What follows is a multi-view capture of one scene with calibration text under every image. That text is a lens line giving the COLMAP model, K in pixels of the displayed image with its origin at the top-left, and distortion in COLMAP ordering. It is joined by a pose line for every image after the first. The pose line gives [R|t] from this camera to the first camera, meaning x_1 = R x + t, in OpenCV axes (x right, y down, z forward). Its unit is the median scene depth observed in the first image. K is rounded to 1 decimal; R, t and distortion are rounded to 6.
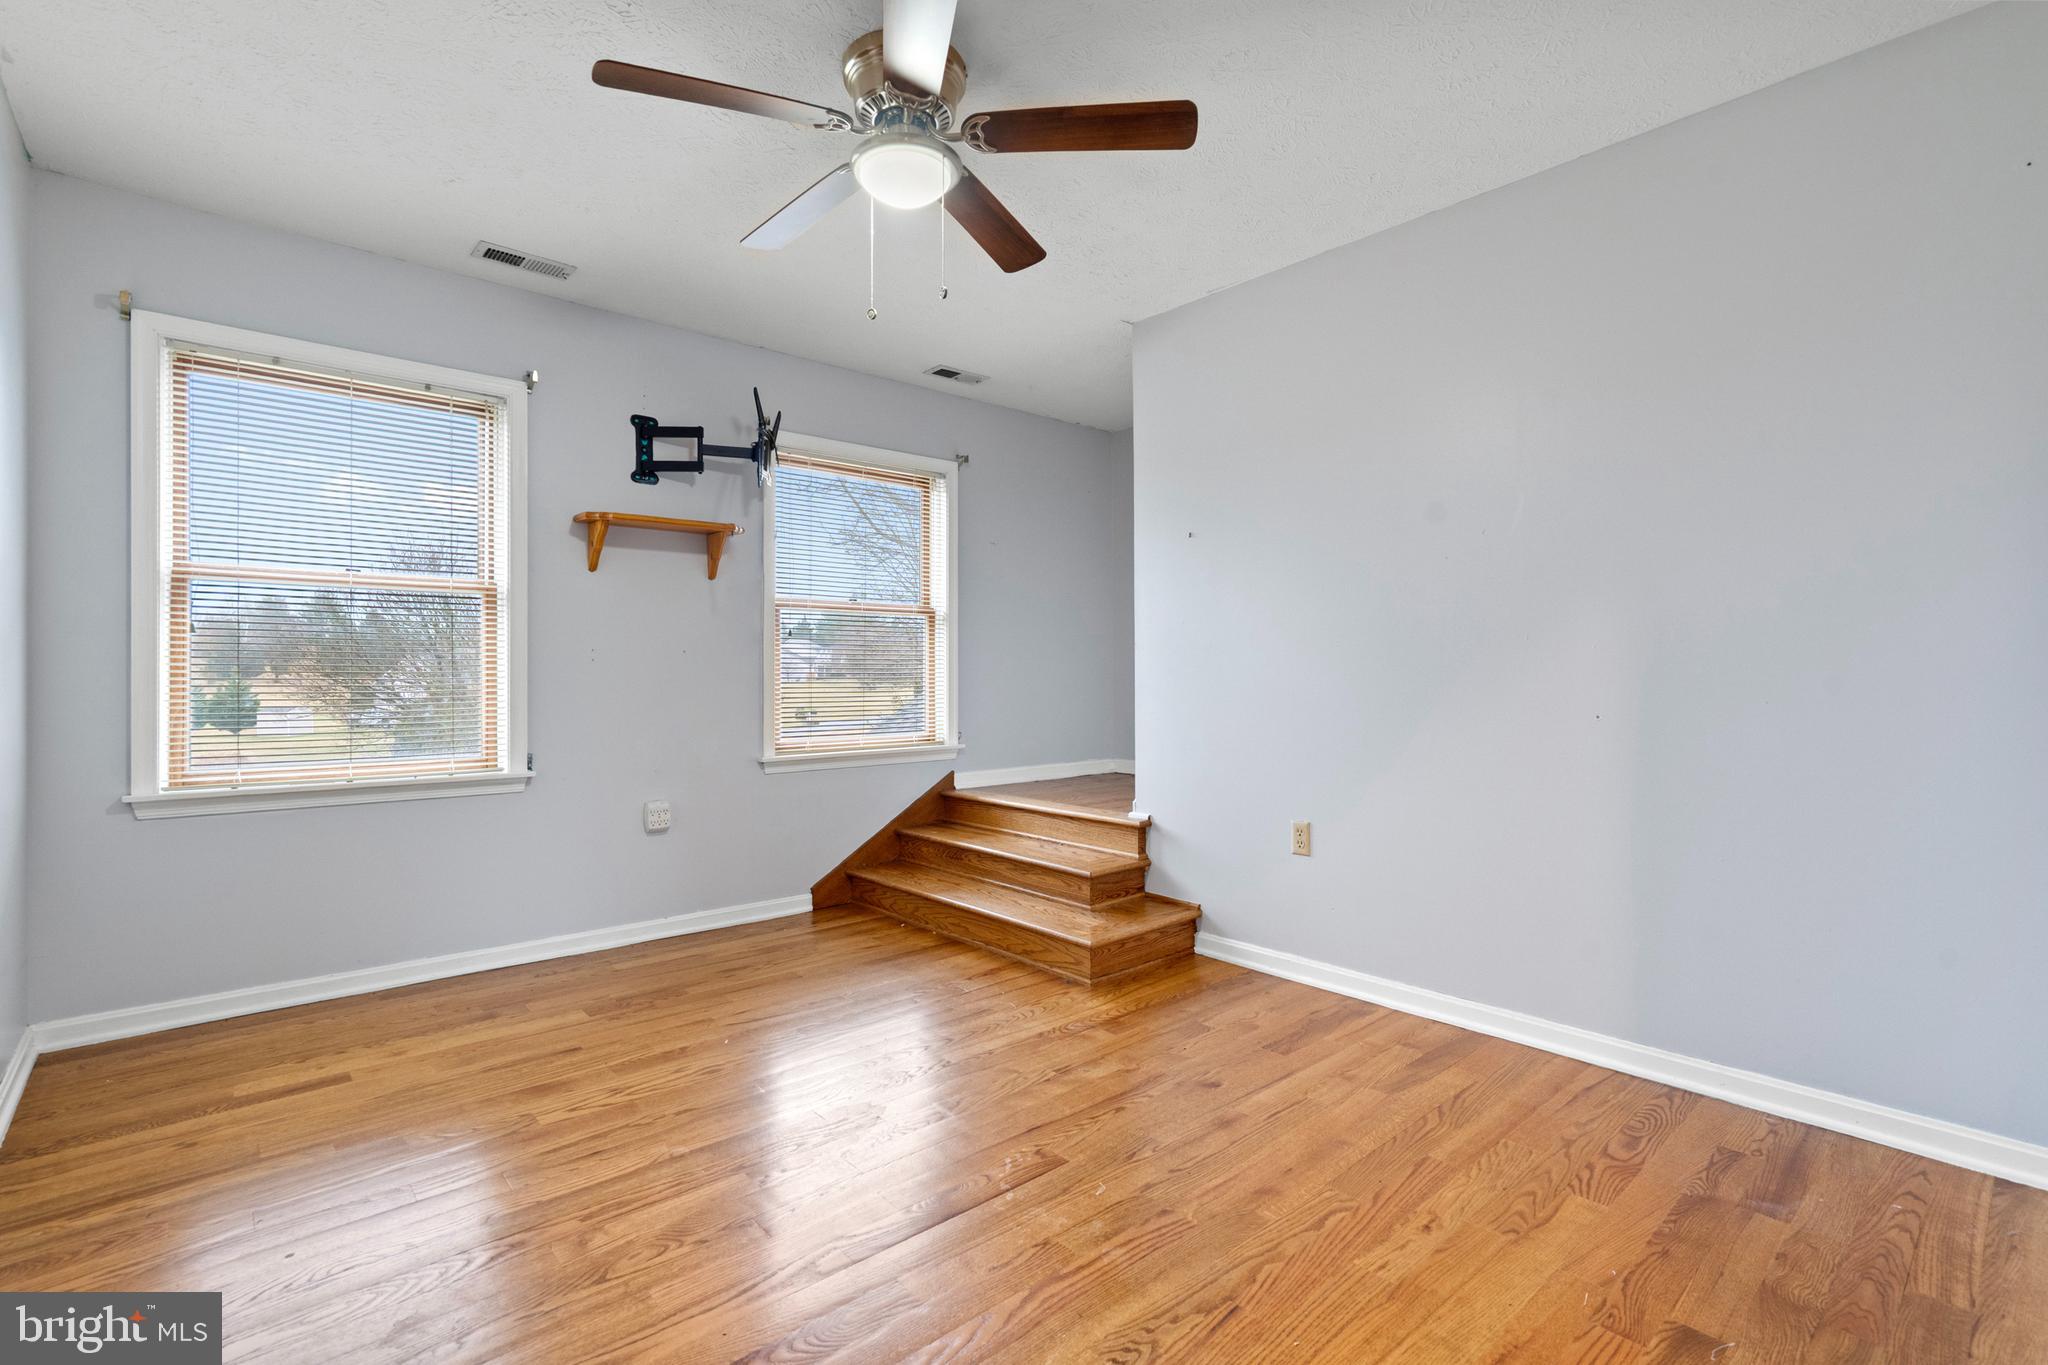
lens RADIAL K [[928.9, 0, 1022.8], [0, 928.9, 667.6], [0, 0, 1]] dist [-0.005348, 0.001479]
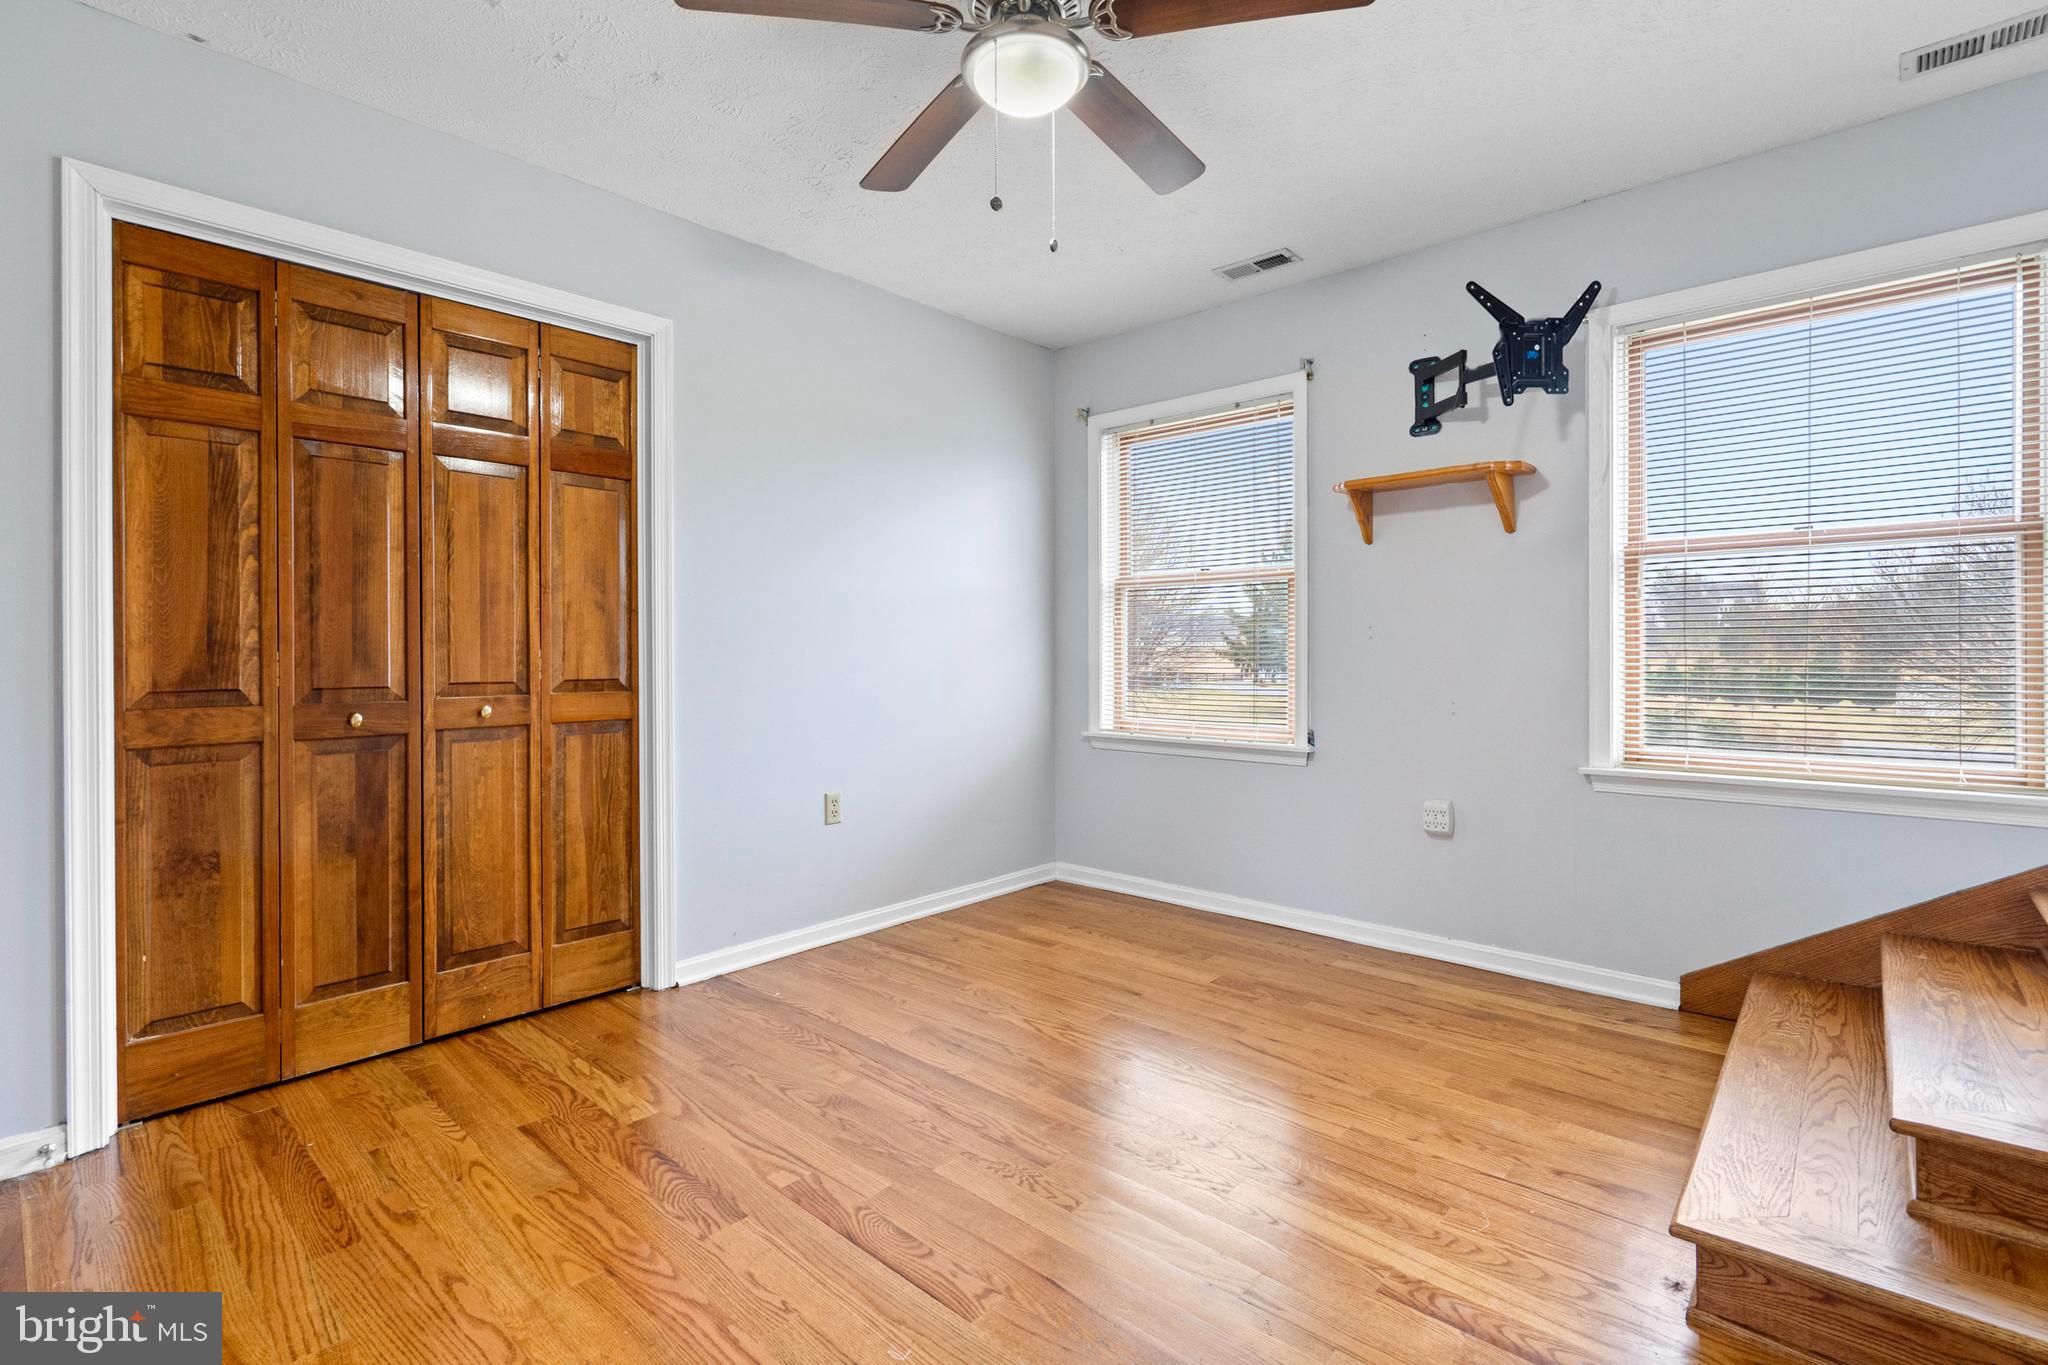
lens RADIAL K [[935.7, 0, 1020.4], [0, 935.7, 649.0], [0, 0, 1]] dist [-0.011389, 0.006533]
pose [[0.112577, 0.000252, -0.993643, 0.456267], [0.012463, 0.999921, 0.001666, -0.002763], [0.993565, -0.012571, 0.112565, 0.554687]]
